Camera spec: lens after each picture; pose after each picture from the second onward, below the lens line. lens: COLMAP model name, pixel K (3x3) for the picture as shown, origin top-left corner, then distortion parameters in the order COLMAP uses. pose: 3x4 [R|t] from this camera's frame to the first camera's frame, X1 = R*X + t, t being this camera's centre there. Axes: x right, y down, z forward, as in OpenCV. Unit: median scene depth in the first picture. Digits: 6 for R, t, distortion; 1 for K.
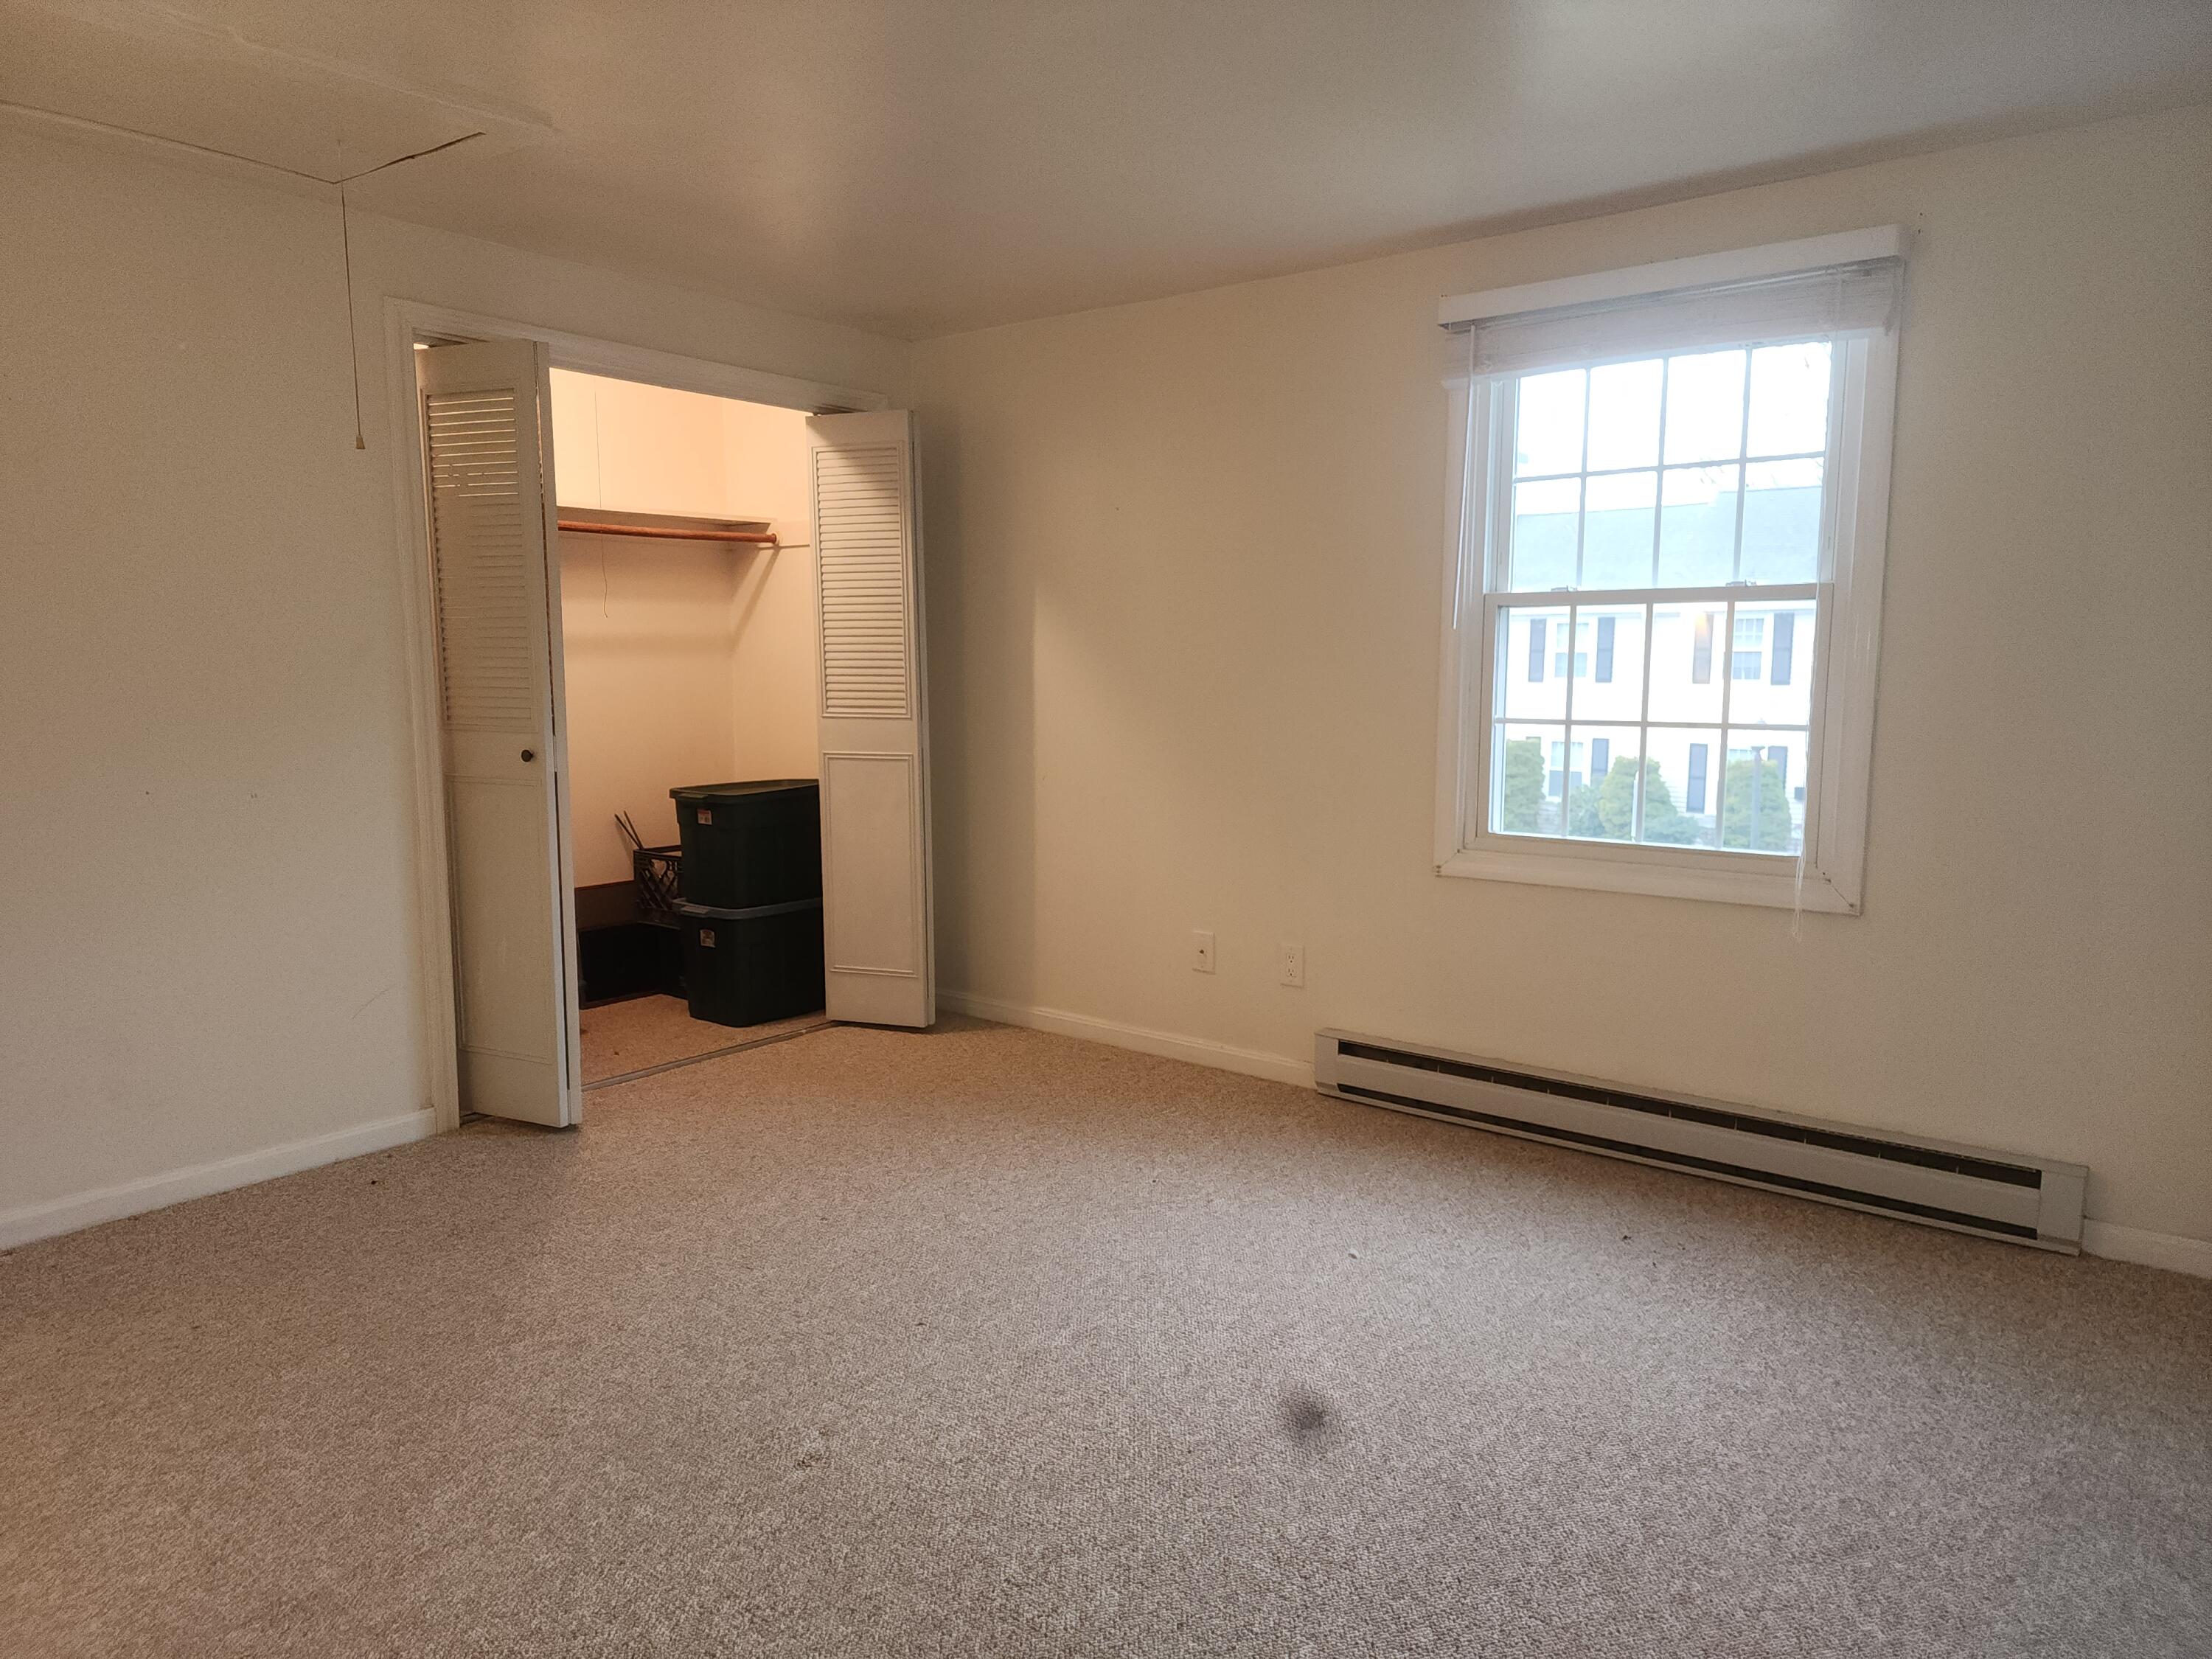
lens RADIAL K [[1480.2, 0, 1101.9], [0, 1480.2, 832.9], [0, 0, 1]] dist [0.083827, -0.068689]
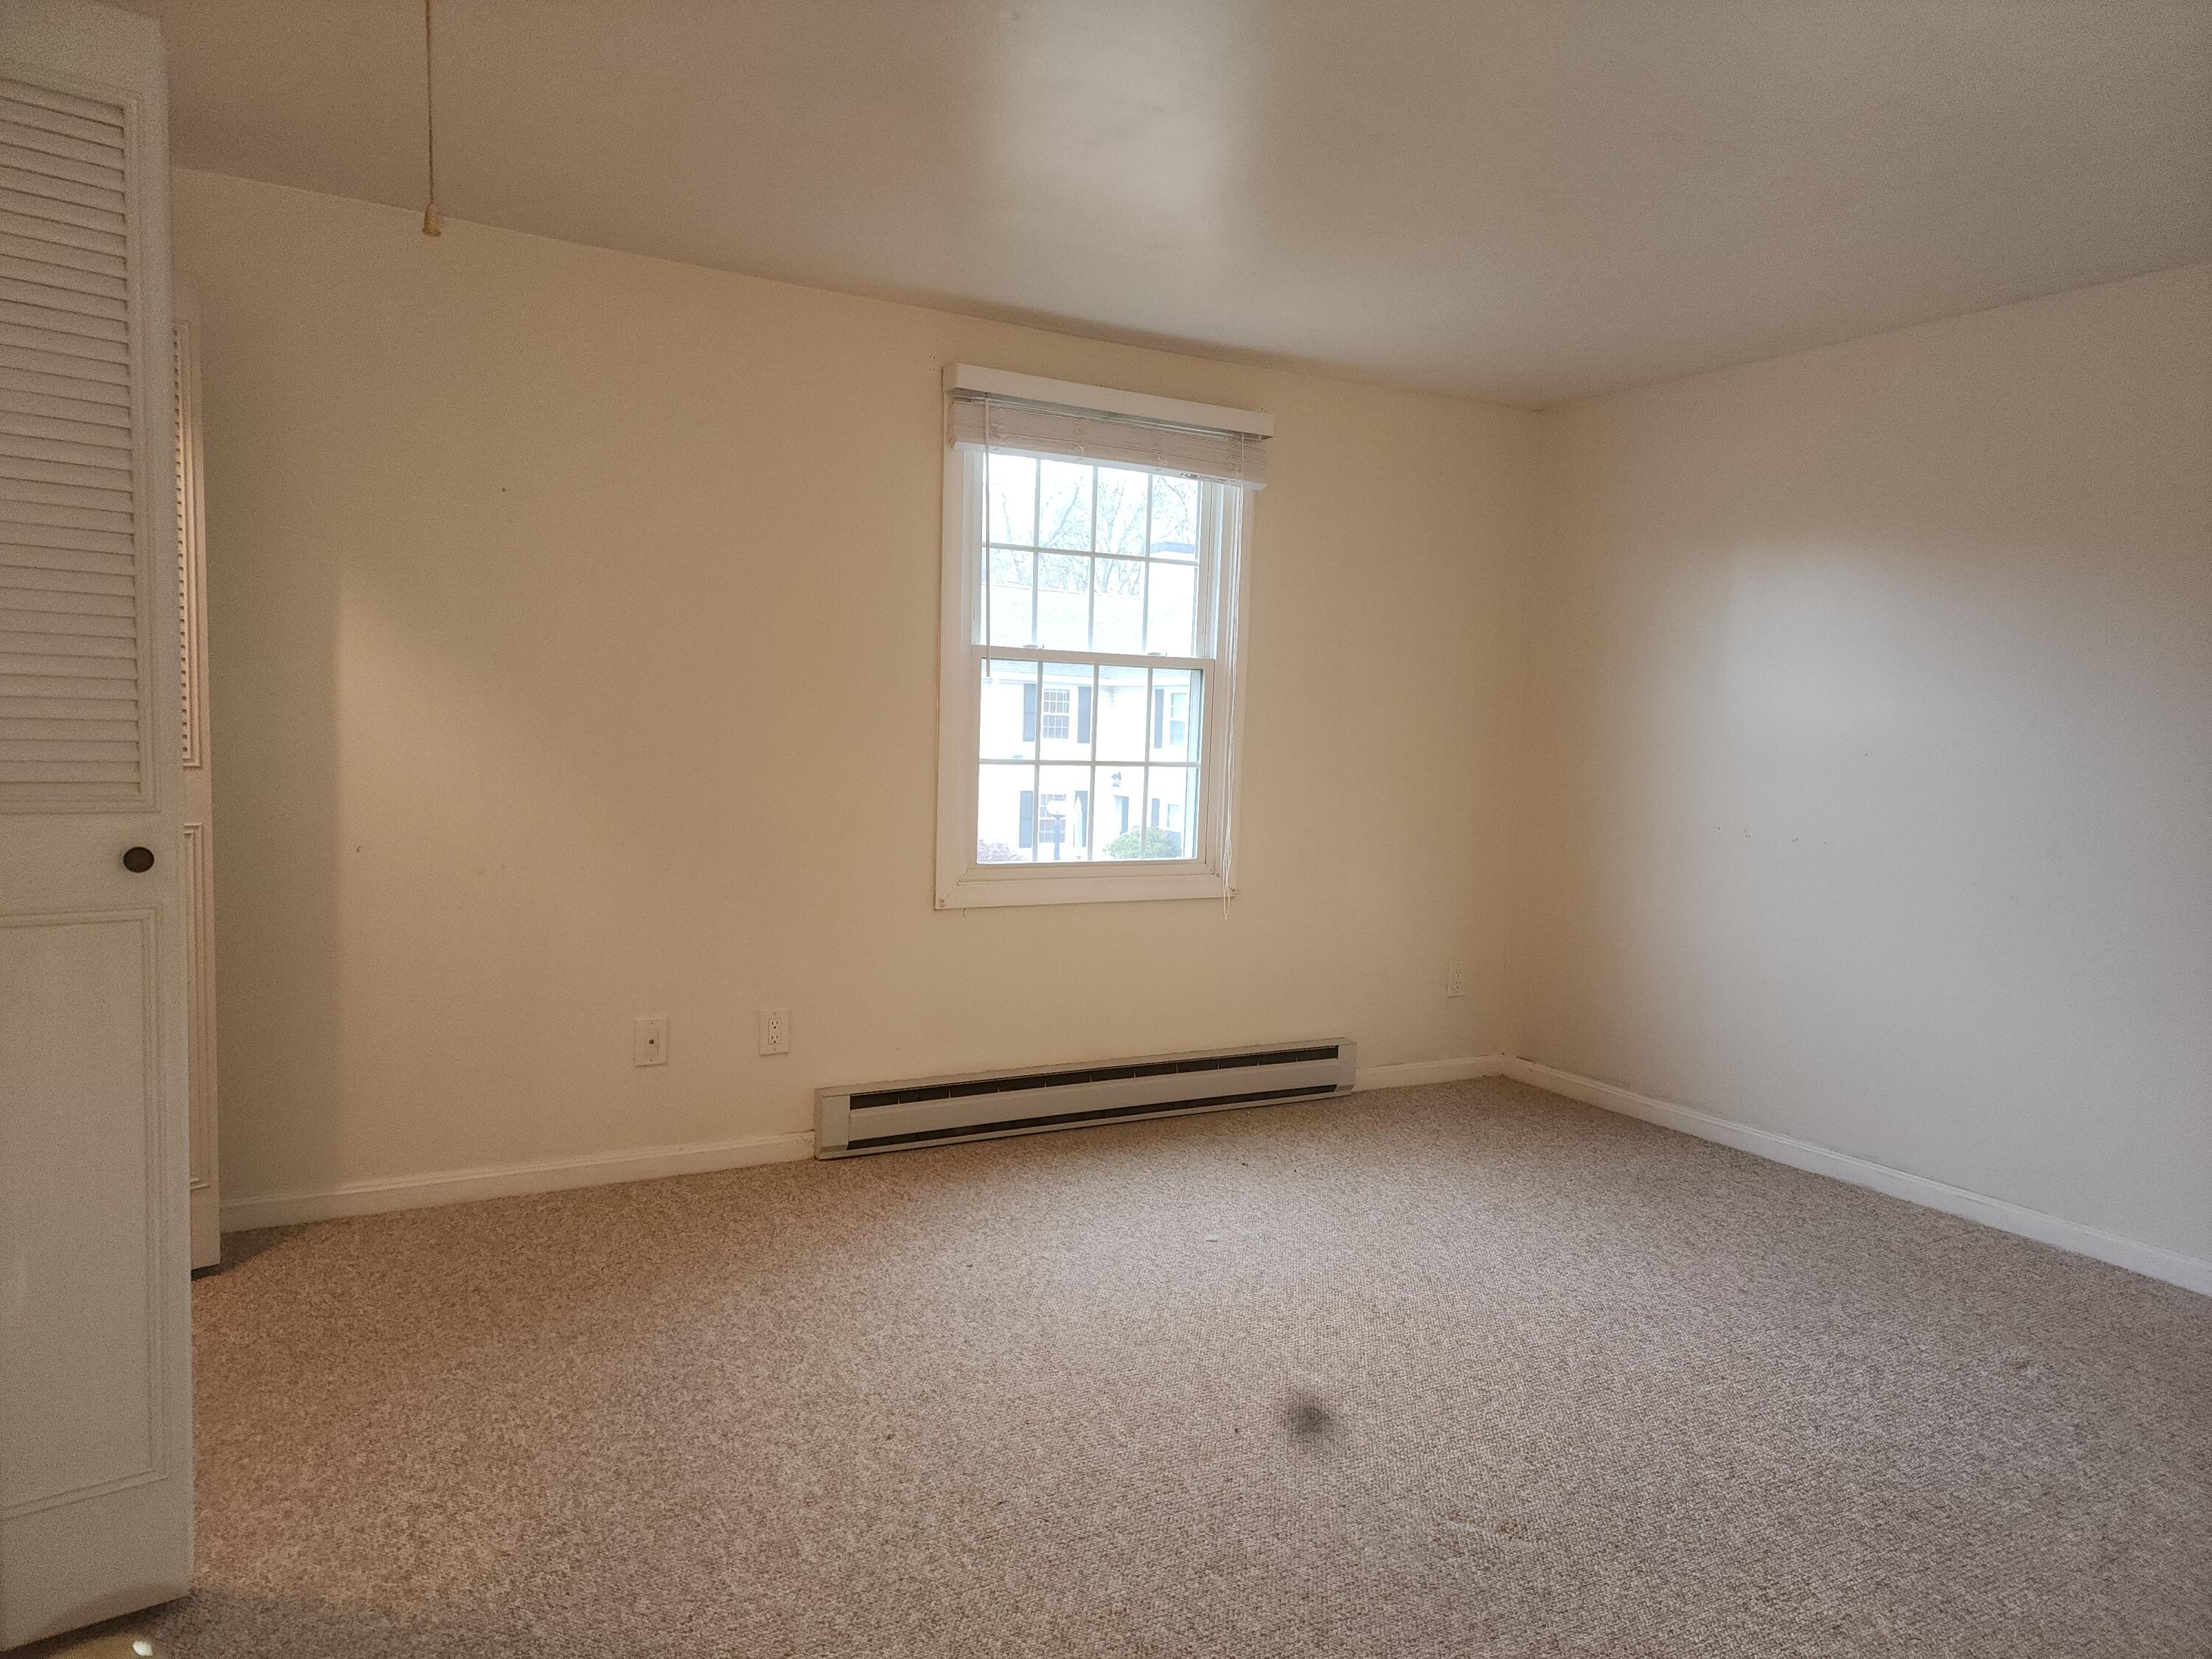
lens RADIAL K [[1480.2, 0, 1101.9], [0, 1480.2, 832.9], [0, 0, 1]] dist [0.083827, -0.068689]
pose [[0.383424, -0.063942, 0.921356, -0.901904], [0.078553, 0.996243, 0.036449, -0.072238], [-0.920226, 0.058399, 0.387006, 0.644379]]
